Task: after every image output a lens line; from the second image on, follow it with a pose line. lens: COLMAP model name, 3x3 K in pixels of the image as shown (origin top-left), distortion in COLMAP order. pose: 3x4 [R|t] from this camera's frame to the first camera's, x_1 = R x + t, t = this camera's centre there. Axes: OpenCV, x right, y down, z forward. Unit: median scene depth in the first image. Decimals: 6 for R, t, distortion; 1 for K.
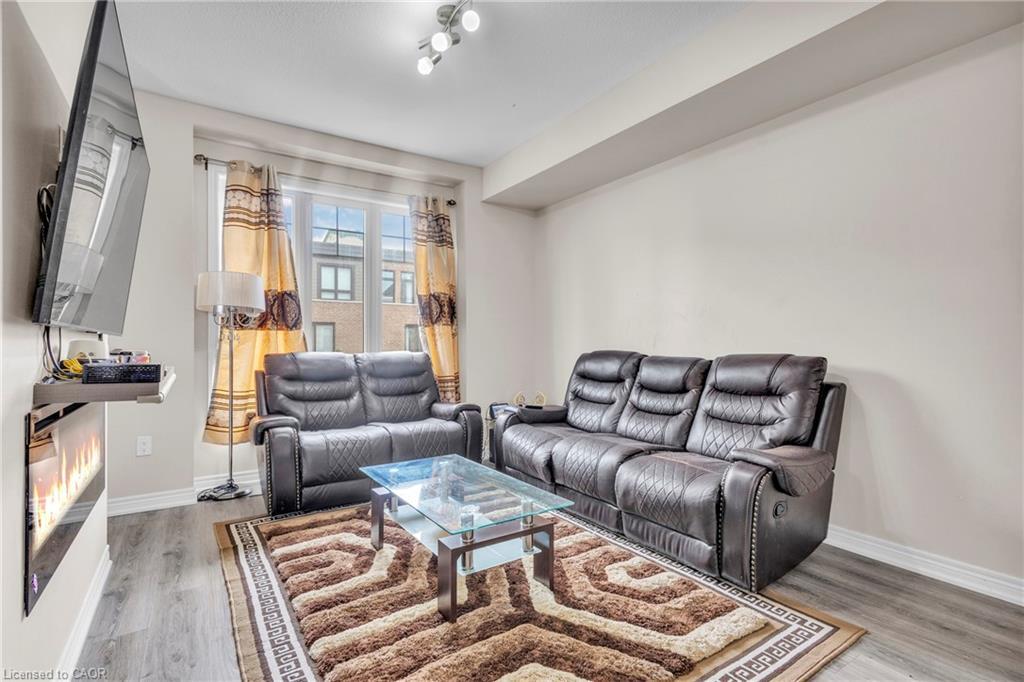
lens RADIAL K [[467.1, 0, 512.0], [0, 467.1, 341.0], [0, 0, 1]] dist [-0.000823, 0.000033]
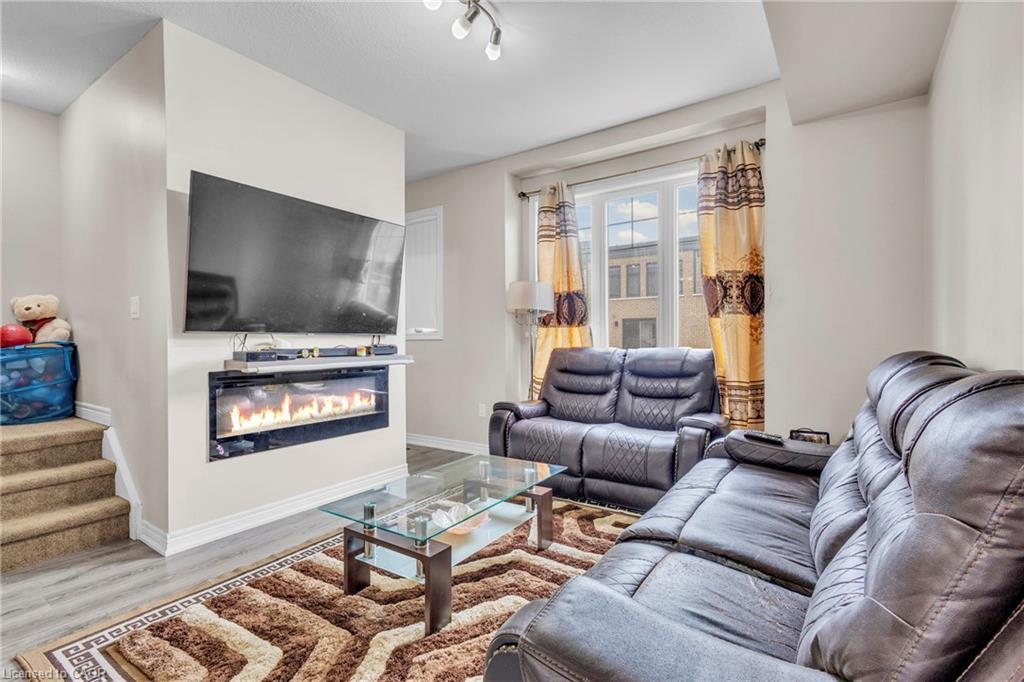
lens RADIAL K [[467.1, 0, 512.0], [0, 467.1, 341.0], [0, 0, 1]] dist [-0.000823, 0.000033]
pose [[0.383801, -0.000583, -0.923416, 0.470855], [0.002567, 0.999997, 0.000436, 0.009220], [0.923412, -0.002538, 0.383801, 0.442150]]
